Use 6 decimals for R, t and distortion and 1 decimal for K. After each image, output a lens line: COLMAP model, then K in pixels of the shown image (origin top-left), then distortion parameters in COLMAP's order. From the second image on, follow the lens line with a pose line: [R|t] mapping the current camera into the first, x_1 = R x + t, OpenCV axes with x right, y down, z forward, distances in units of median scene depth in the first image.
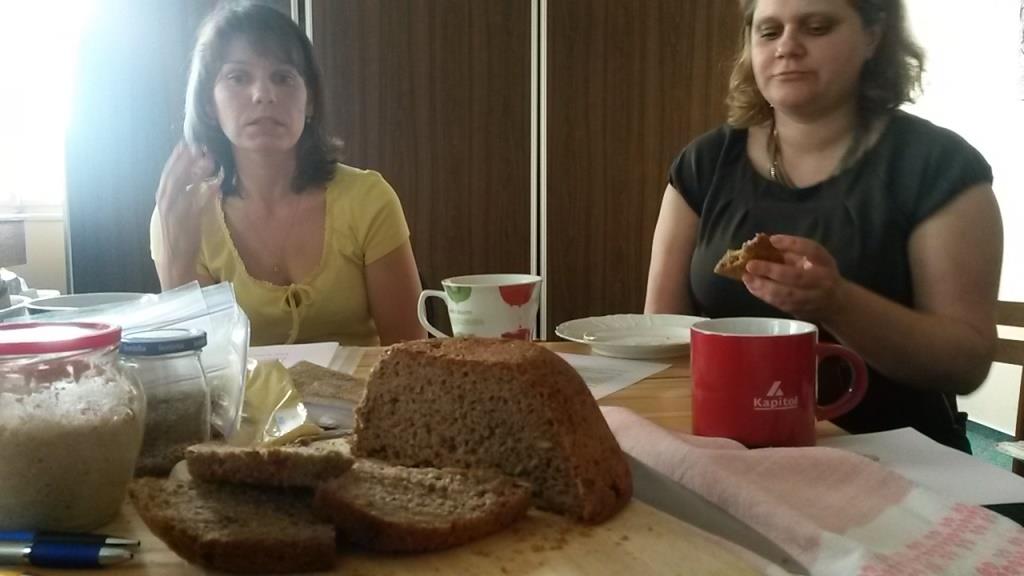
lens RADIAL K [[825.3, 0, 512.4], [0, 825.3, 301.3], [0, 0, 1]] dist [0.087514, -0.160917]
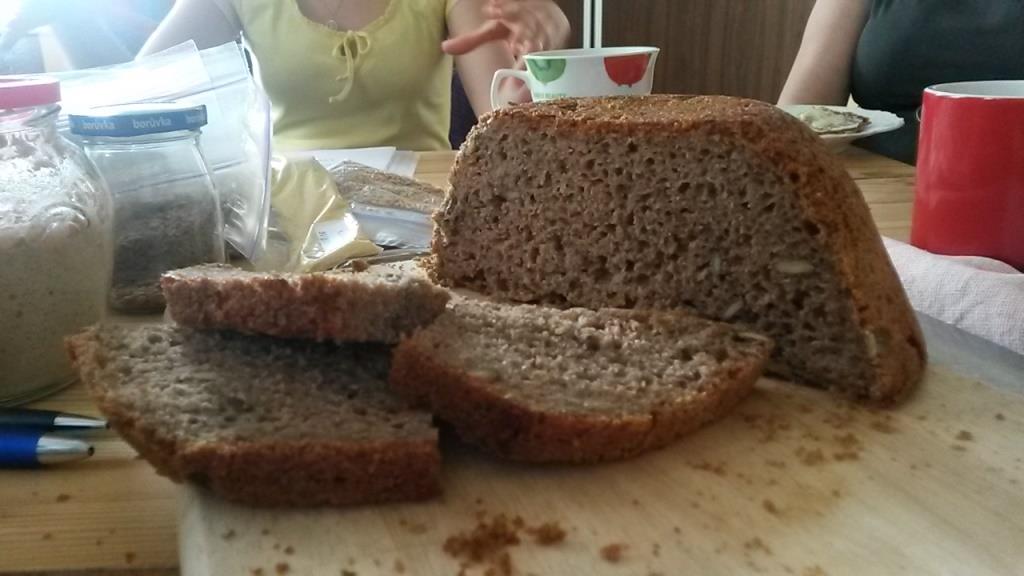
lens RADIAL K [[825.3, 0, 512.4], [0, 825.3, 301.3], [0, 0, 1]] dist [0.087514, -0.160917]
pose [[0.998956, -0.002042, -0.045628, -0.121174], [0.011440, 0.978343, 0.206676, 0.076786], [0.044217, -0.206982, 0.977345, 0.434450]]
